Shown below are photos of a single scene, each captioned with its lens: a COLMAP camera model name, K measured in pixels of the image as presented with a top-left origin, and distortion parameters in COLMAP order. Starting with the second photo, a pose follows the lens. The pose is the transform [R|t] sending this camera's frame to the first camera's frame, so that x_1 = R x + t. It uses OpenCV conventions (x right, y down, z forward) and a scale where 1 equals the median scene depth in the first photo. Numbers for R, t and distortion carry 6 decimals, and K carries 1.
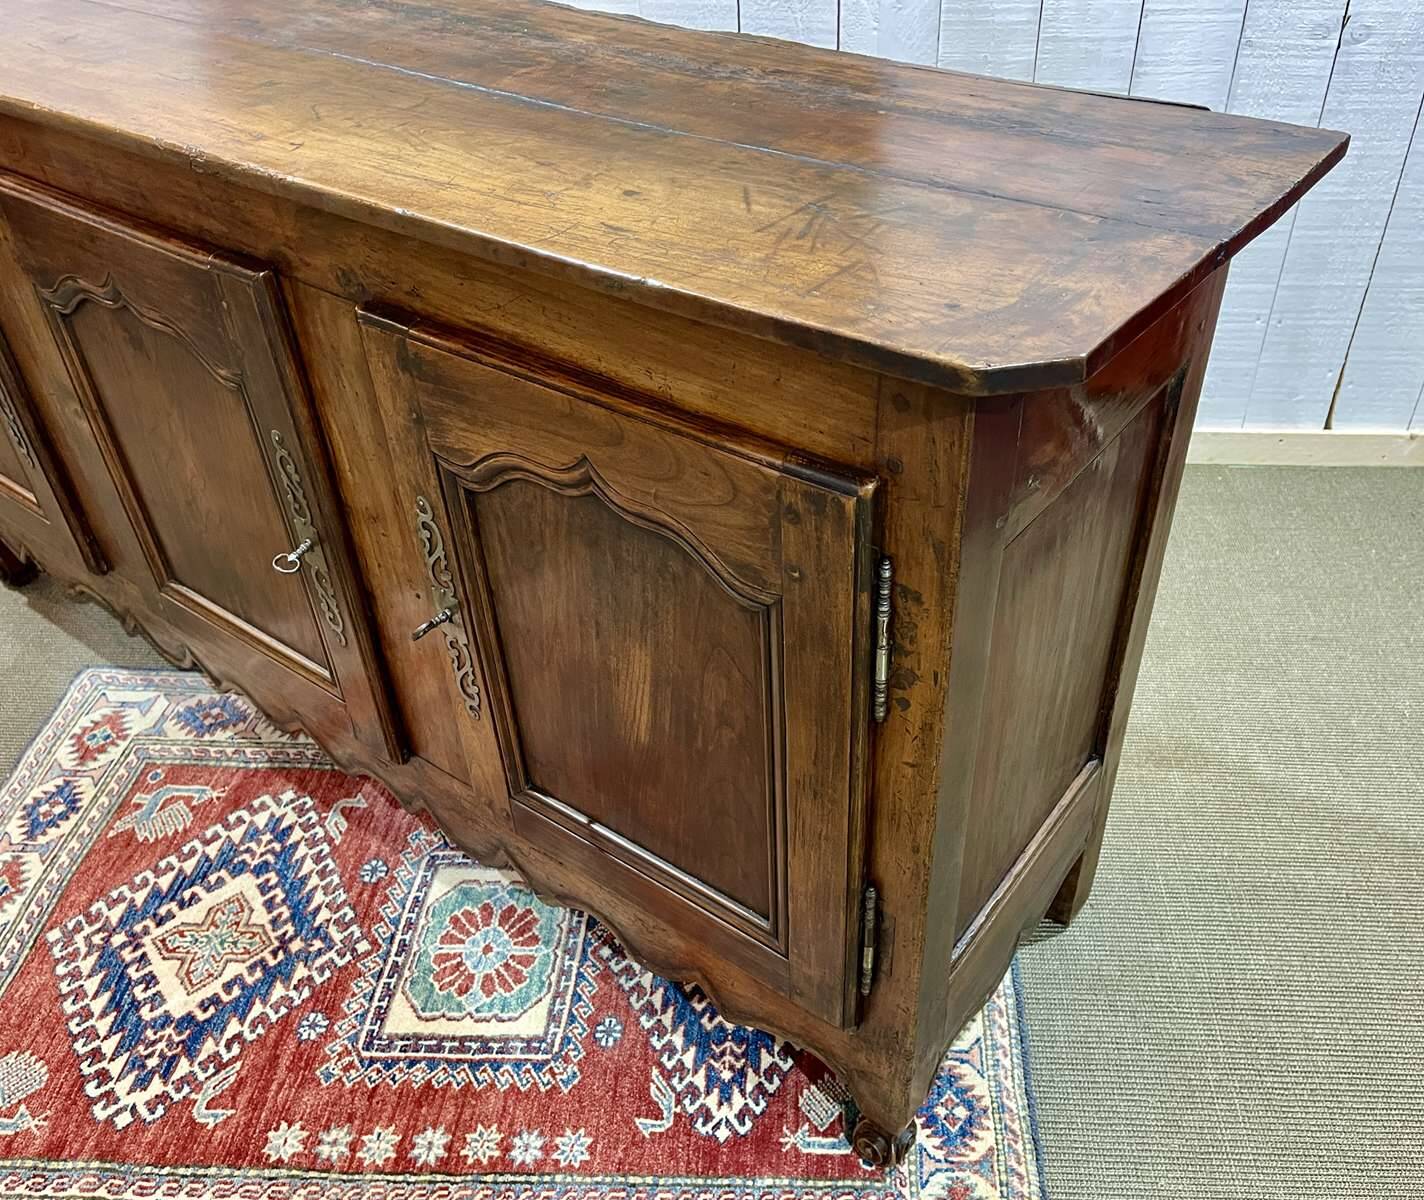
lens RADIAL K [[1250.6, 0, 805.2], [0, 1250.6, 619.2], [0, 0, 1]] dist [0.048559, -0.059275]
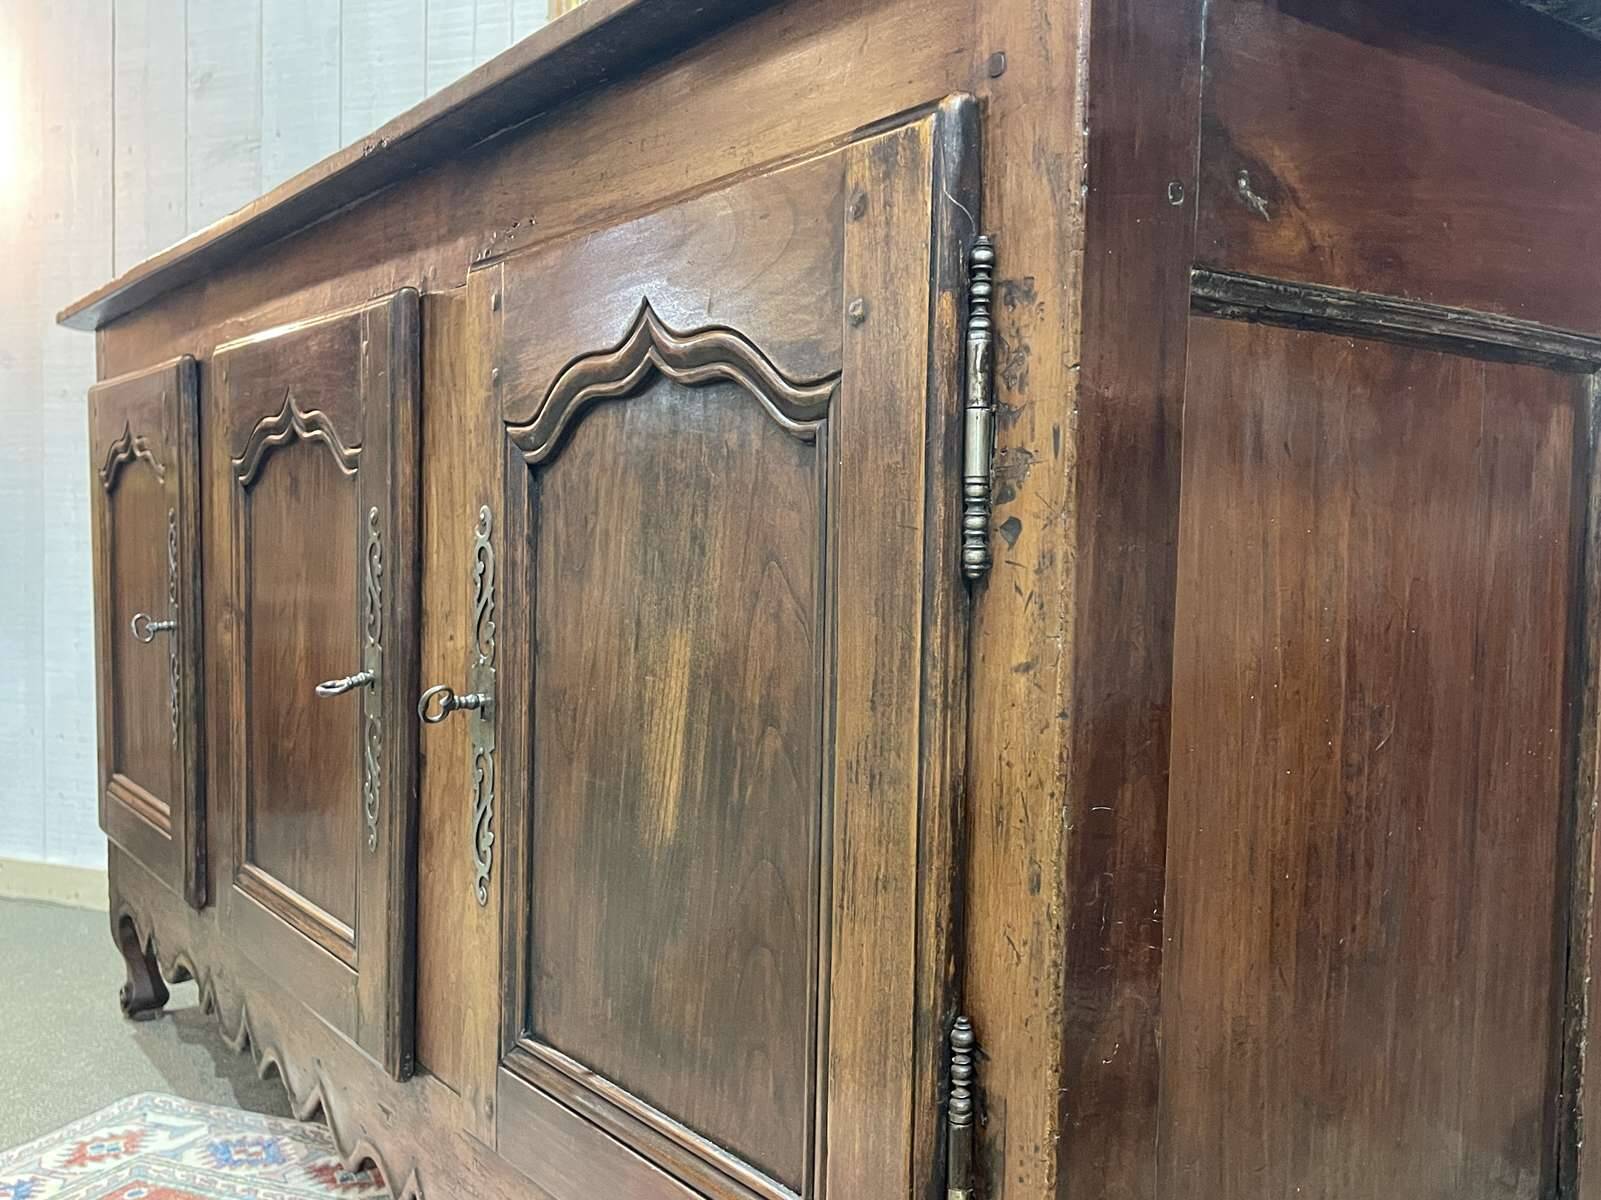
lens RADIAL K [[1573.5, 0, 780.0], [0, 1573.5, 604.6], [0, 0, 1]] dist [0.026348, 0.000000]
pose [[0.937255, 0.035064, -0.346877, 0.152537], [-0.233665, 0.801583, -0.550332, 0.342470], [0.258754, 0.596854, 0.759481, 0.290924]]
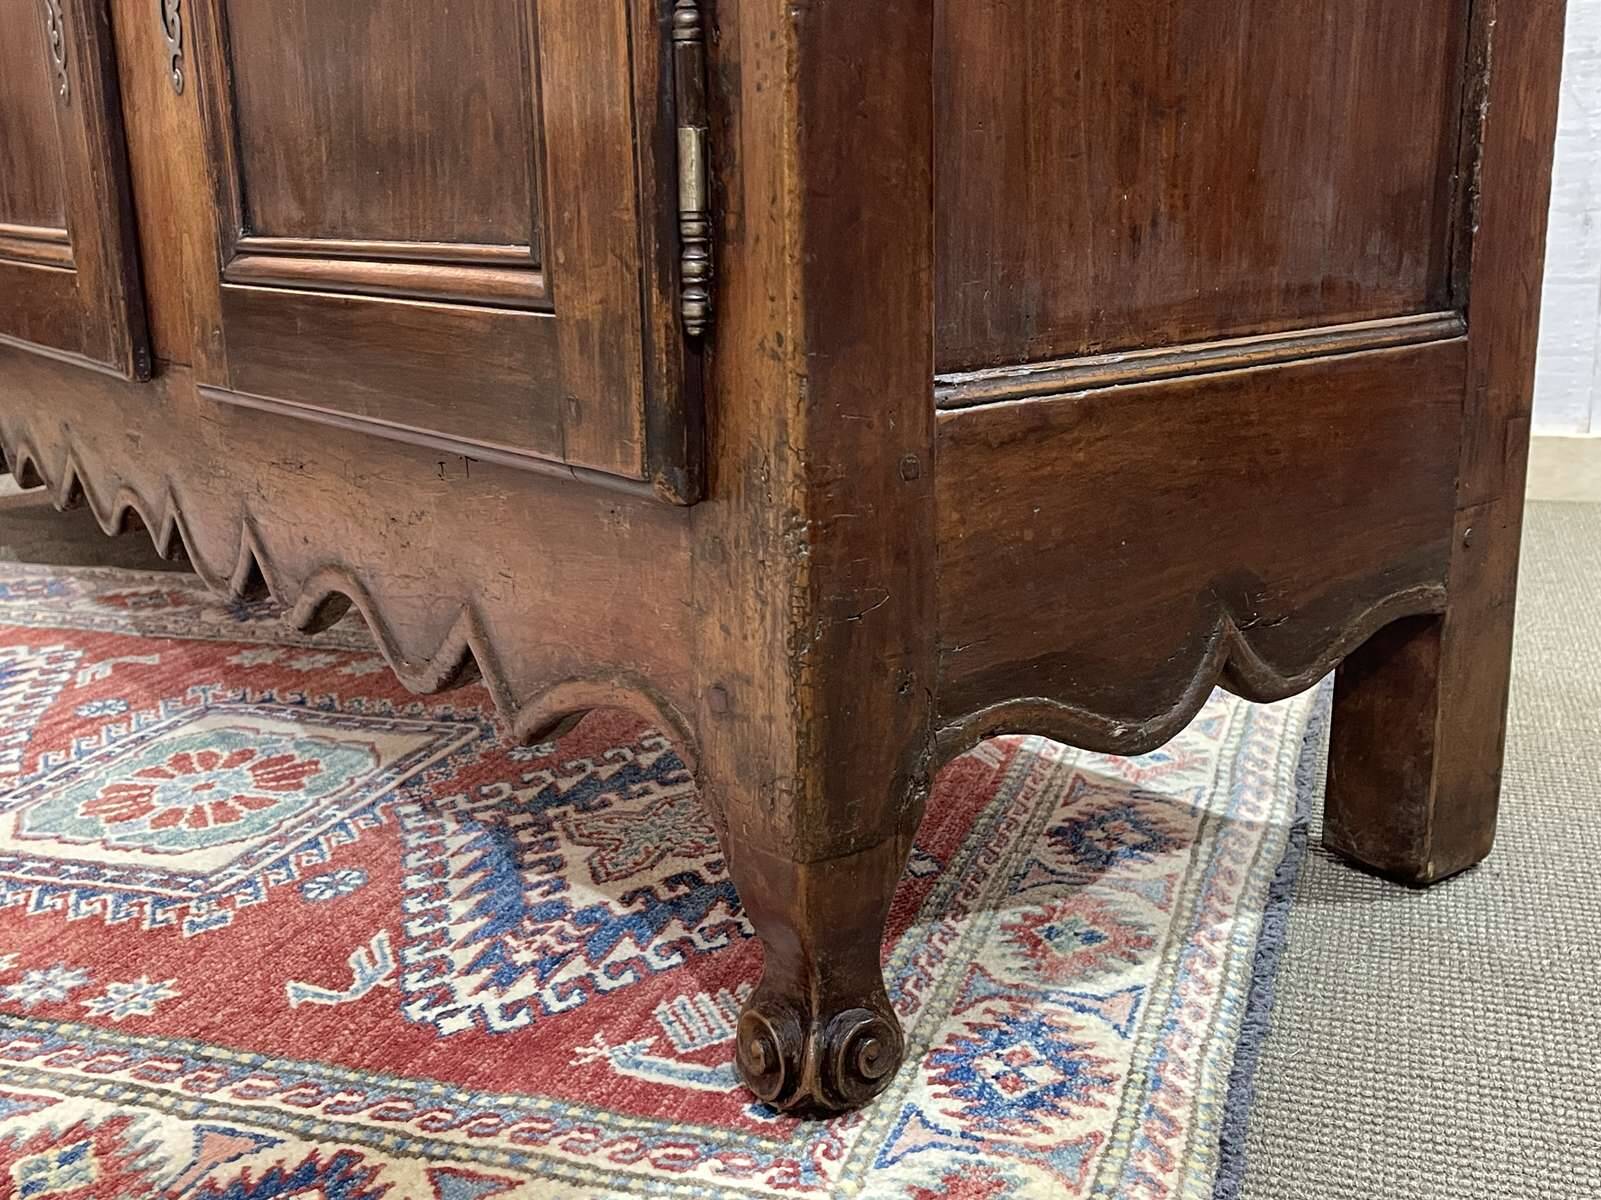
lens RADIAL K [[1751.8, 0, 797.3], [0, 1751.8, 597.7], [0, 0, 1]] dist [0.027082, 0.000000]
pose [[0.955039, 0.051452, -0.291982, 0.201358], [-0.165472, 0.909672, -0.380940, 0.476013], [0.246008, 0.412128, 0.877286, 0.454306]]
